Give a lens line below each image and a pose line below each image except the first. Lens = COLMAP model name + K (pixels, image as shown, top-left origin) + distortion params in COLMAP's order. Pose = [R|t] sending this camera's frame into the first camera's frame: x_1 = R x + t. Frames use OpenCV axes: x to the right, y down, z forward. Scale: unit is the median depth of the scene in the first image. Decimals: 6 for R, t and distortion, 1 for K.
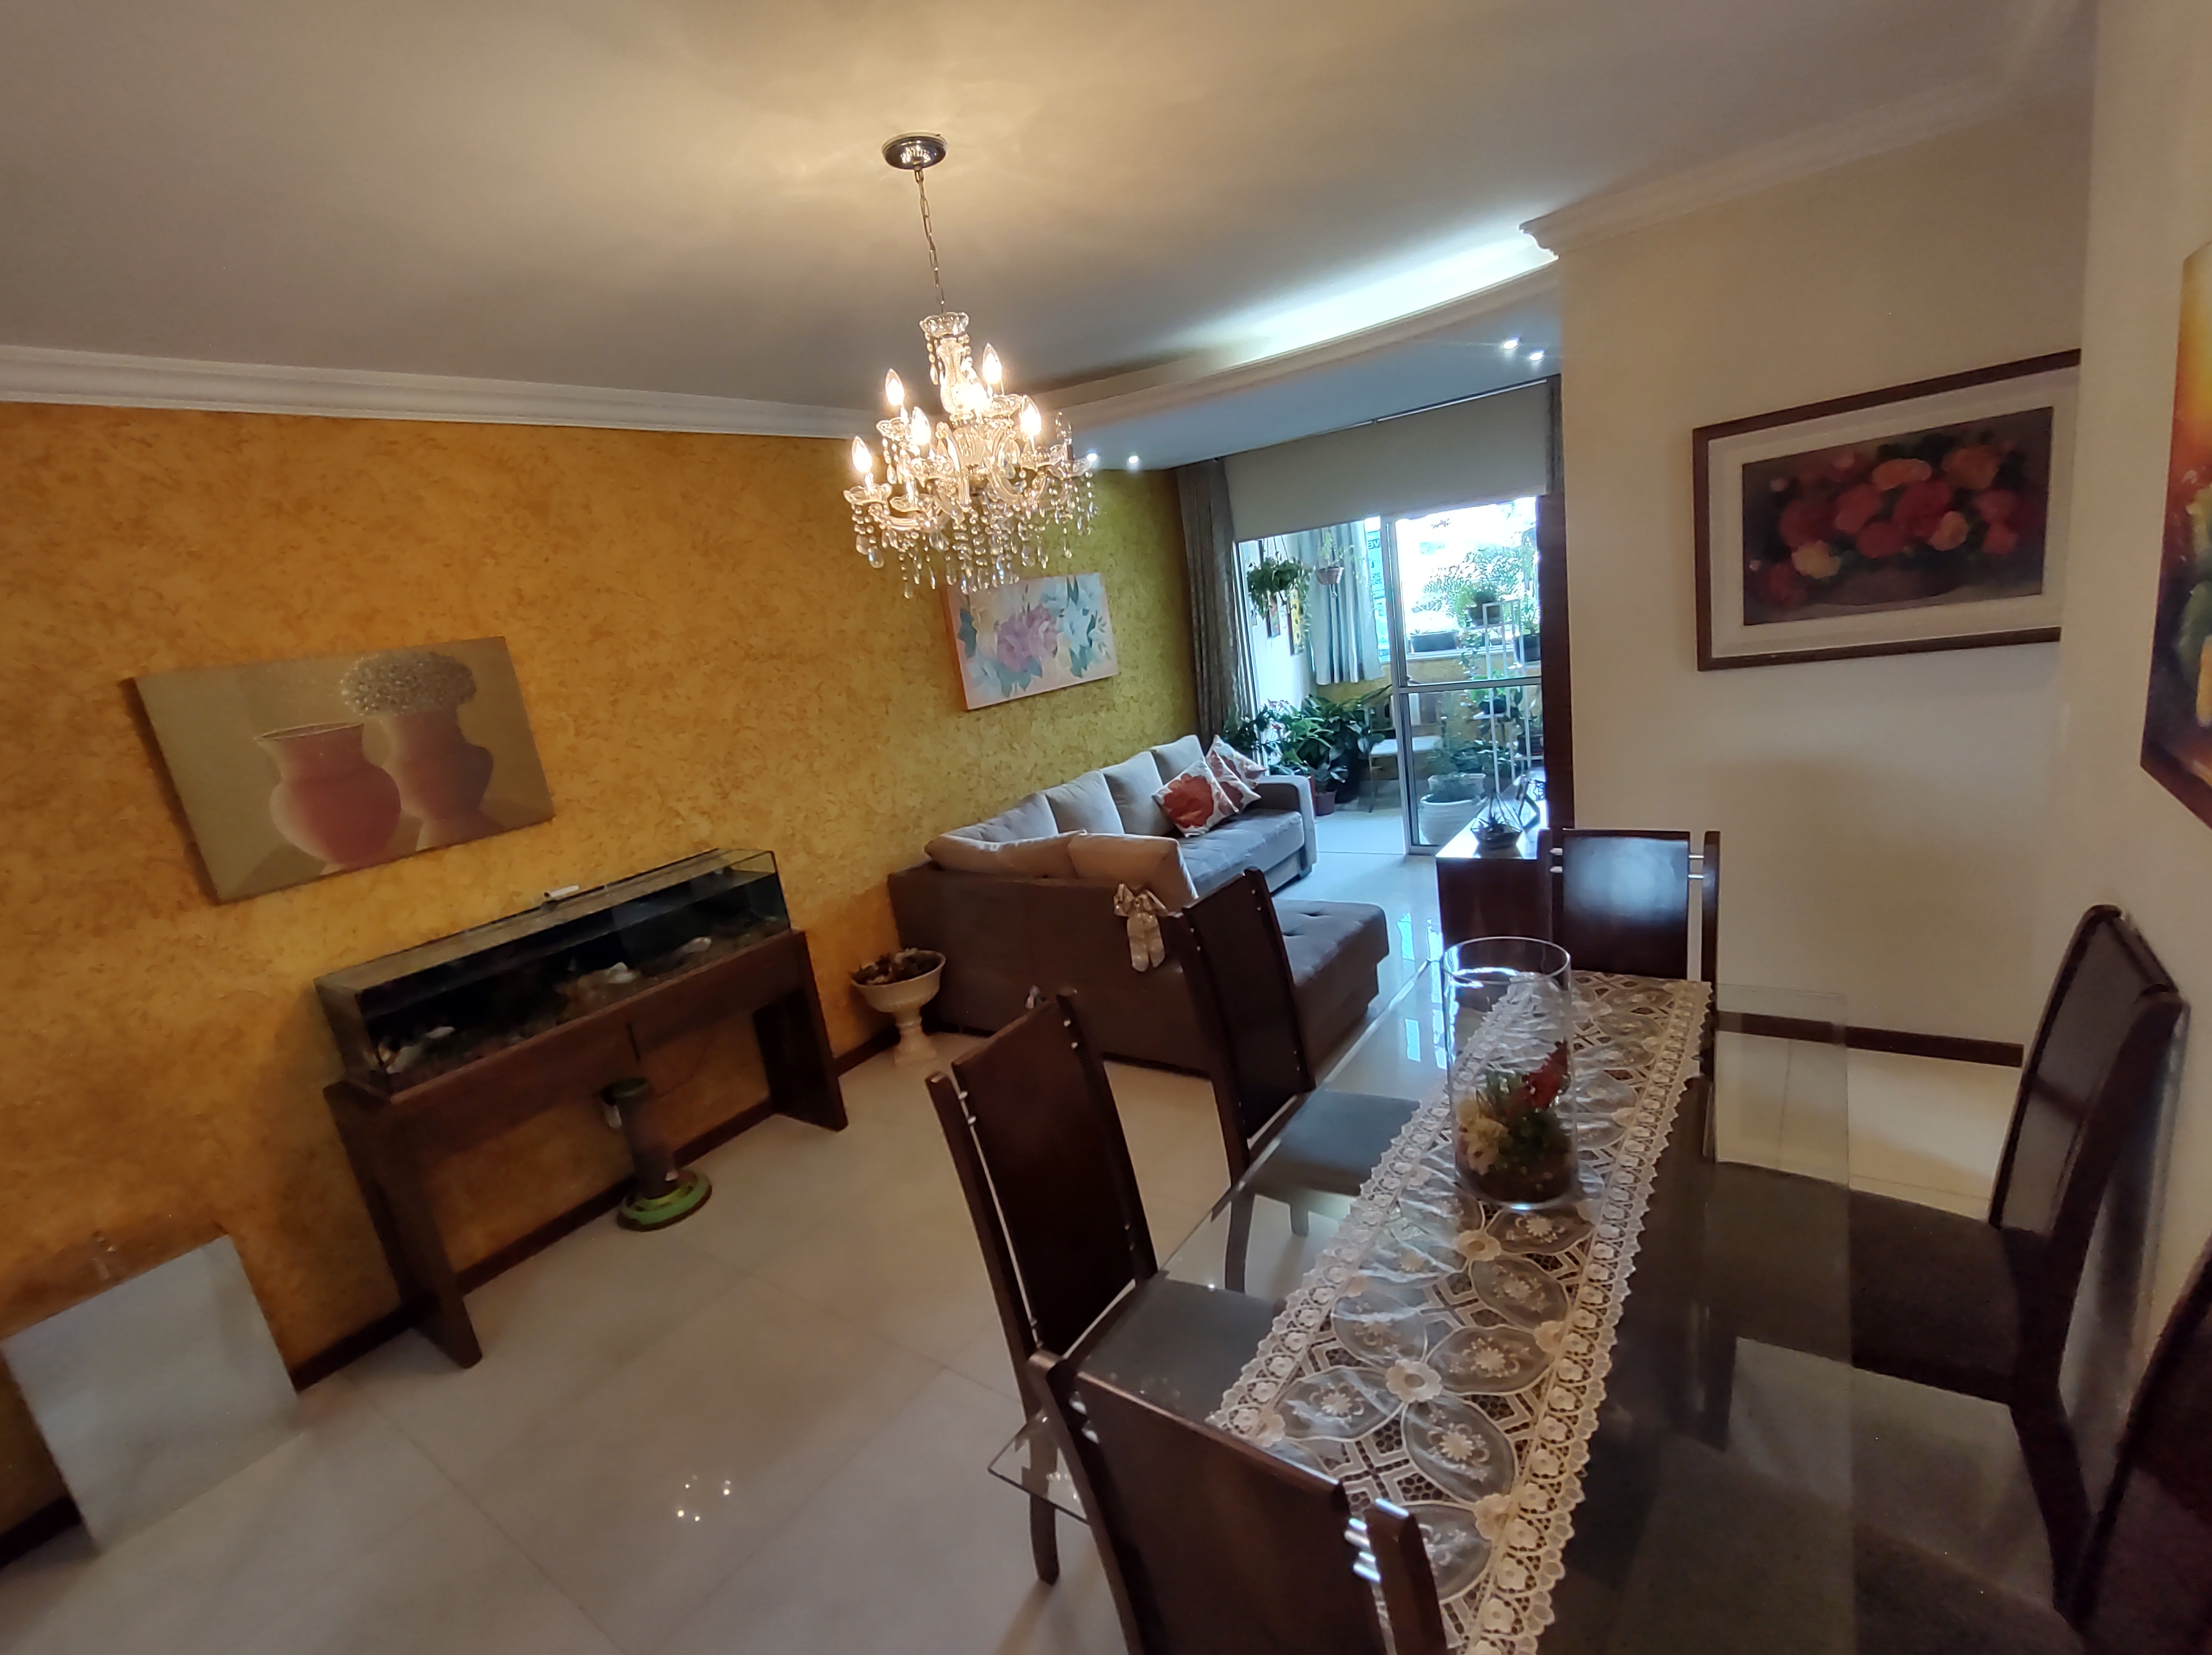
lens RADIAL K [[991.9, 0, 1092.8], [0, 991.9, 845.1], [0, 0, 1]] dist [0.001018, -0.000587]
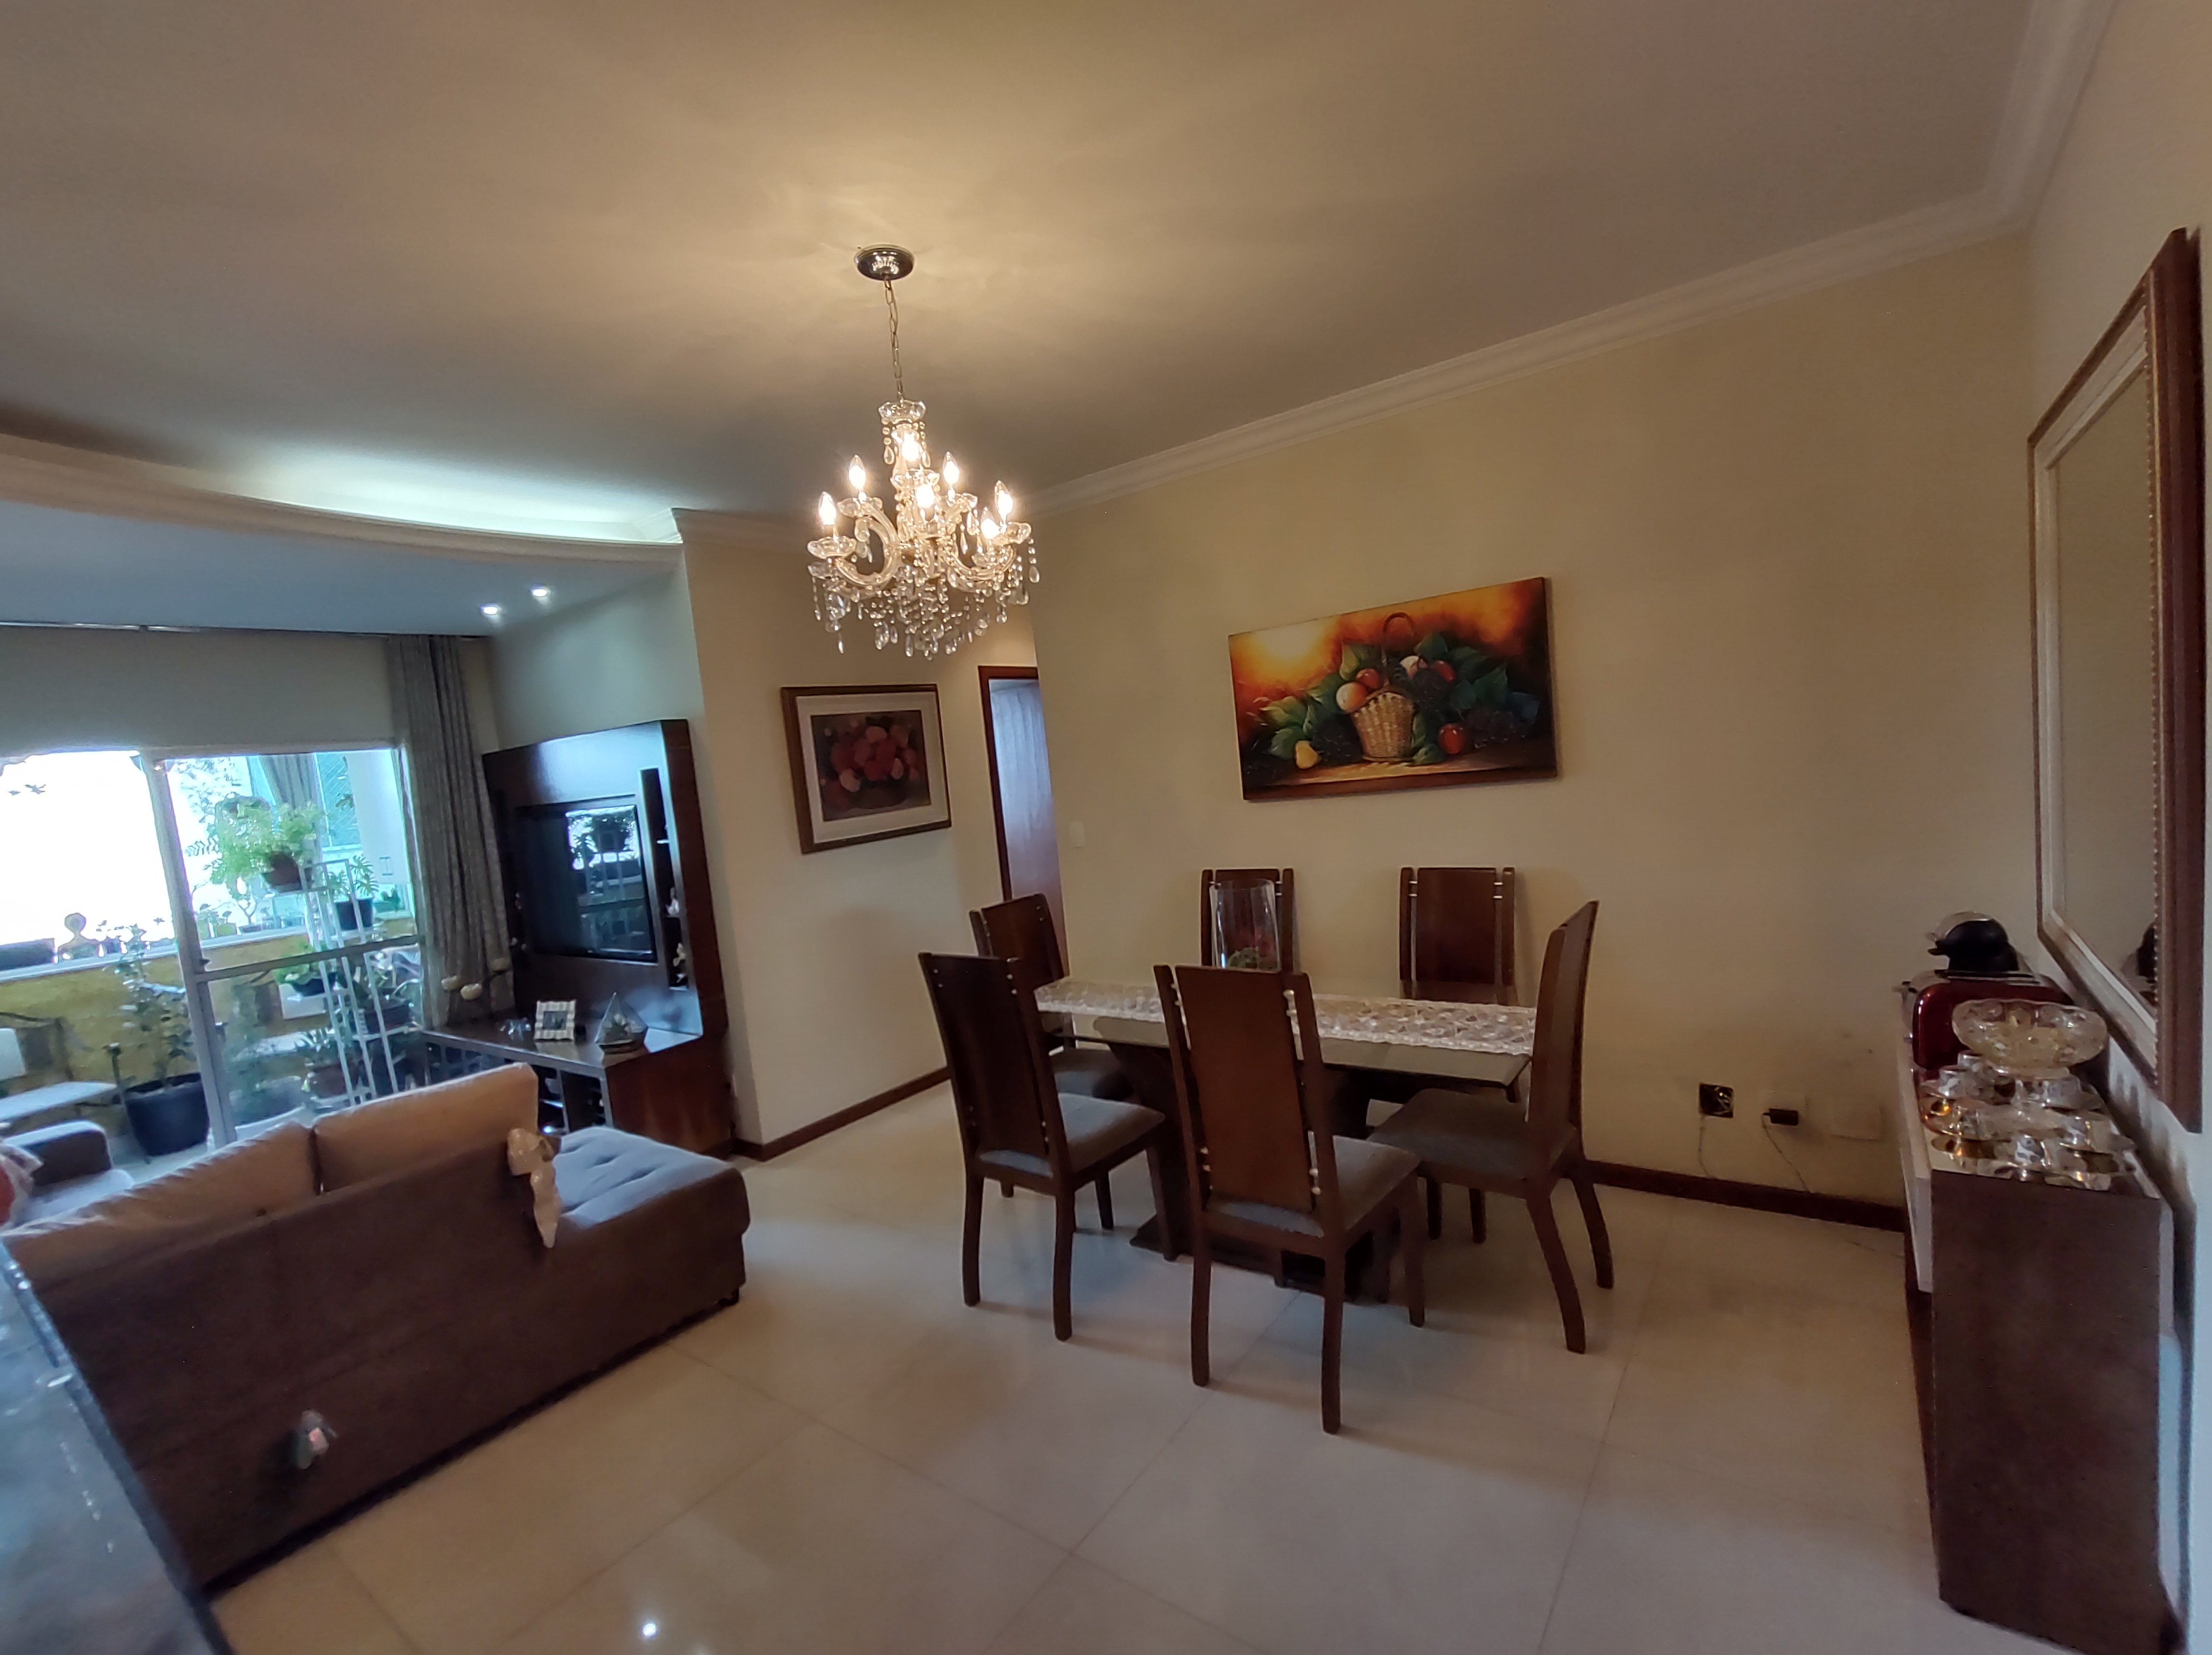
lens RADIAL K [[993.1, 0, 1091.3], [0, 993.1, 845.4], [0, 0, 1]] dist [-0.007389, 0.007829]
pose [[0.030248, 0.058068, 0.997854, -0.675059], [0.332054, 0.941030, -0.064827, 0.031058], [-0.942775, 0.333302, 0.009183, 0.541510]]
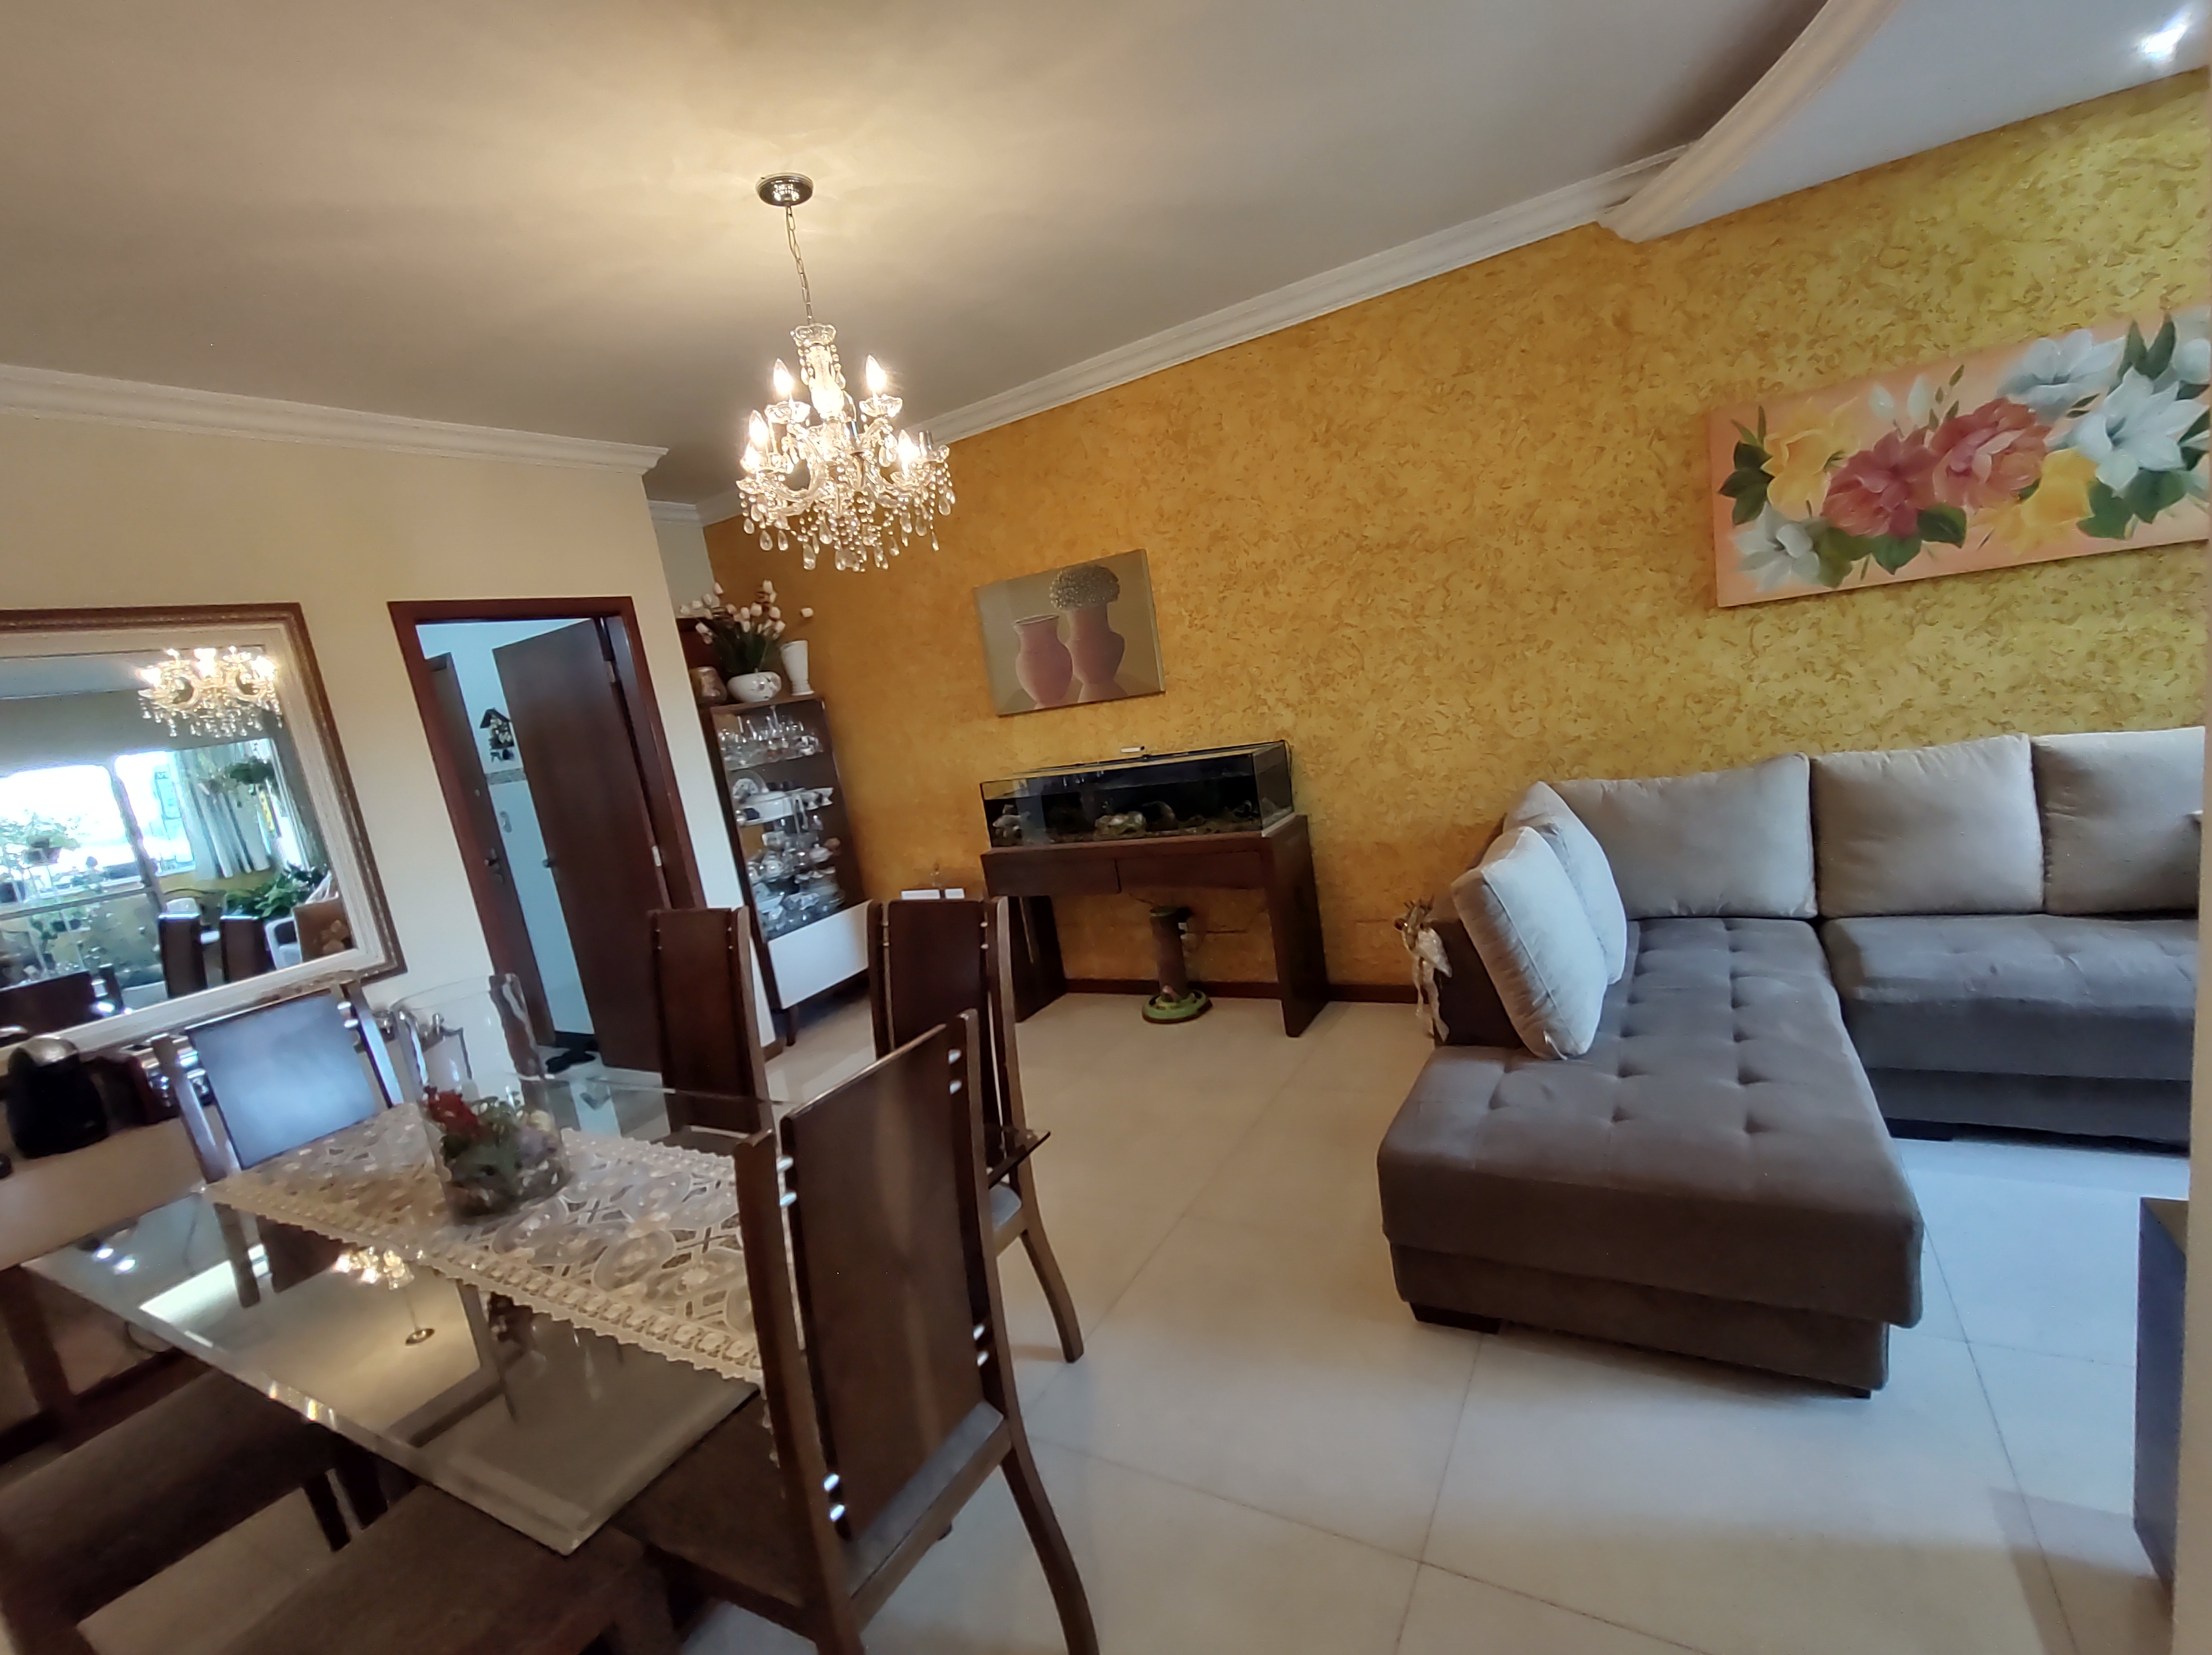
lens RADIAL K [[991.9, 0, 1092.8], [0, 991.9, 845.1], [0, 0, 1]] dist [0.001018, -0.000587]
pose [[0.114631, 0.300591, -0.946839, 0.653245], [-0.089847, 0.952353, 0.291464, -0.185907], [0.989337, 0.051660, 0.136176, 0.676309]]
